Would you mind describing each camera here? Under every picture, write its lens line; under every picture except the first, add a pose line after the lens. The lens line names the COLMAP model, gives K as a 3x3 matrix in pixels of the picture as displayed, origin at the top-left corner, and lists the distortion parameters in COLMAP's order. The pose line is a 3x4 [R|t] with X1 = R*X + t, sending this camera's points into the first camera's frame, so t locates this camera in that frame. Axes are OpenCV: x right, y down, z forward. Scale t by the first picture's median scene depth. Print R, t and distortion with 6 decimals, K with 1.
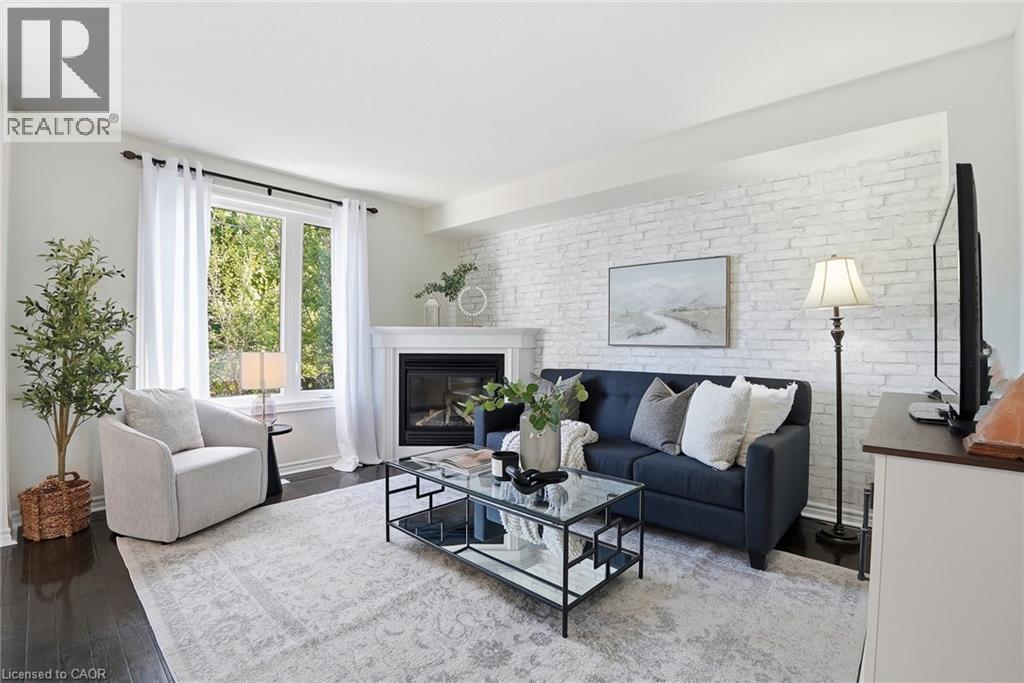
lens RADIAL K [[472.8, 0, 510.2], [0, 472.8, 343.3], [0, 0, 1]] dist [-0.035150, 0.003436]
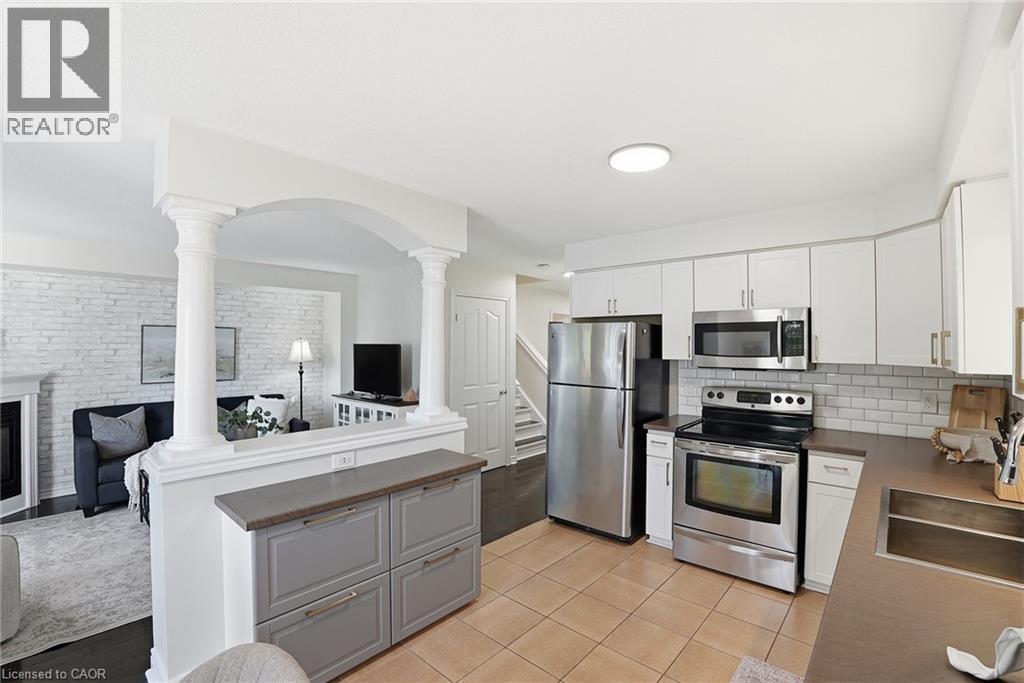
lens RADIAL K [[472.8, 0, 511.4], [0, 472.8, 341.4], [0, 0, 1]] dist [-0.035150, 0.003436]
pose [[-0.008841, -0.002295, 0.999958, -1.207633], [-0.003432, 0.999992, 0.002265, -0.133394], [-0.999955, -0.003412, -0.008849, -0.020105]]
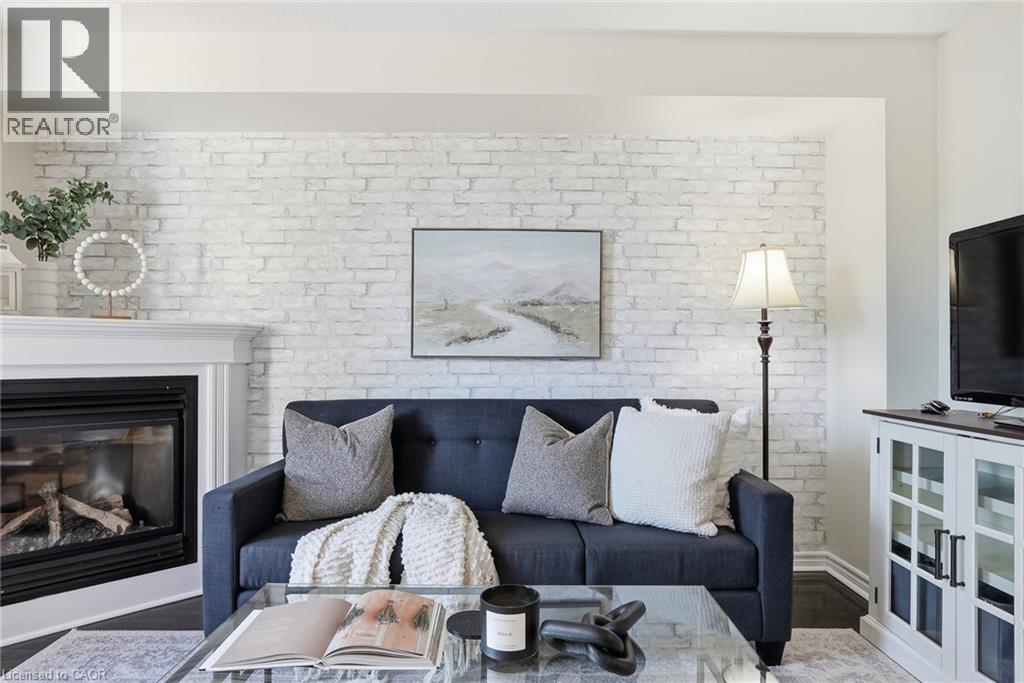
lens RADIAL K [[630.9, 0, 497.2], [0, 630.9, 354.4], [0, 0, 1]] dist [-0.018723, 0.005742]
pose [[0.731987, -0.003675, 0.681309, -0.287112], [0.003272, 0.999993, 0.001879, -0.000258], [-0.681311, 0.000854, 0.731994, 0.375895]]
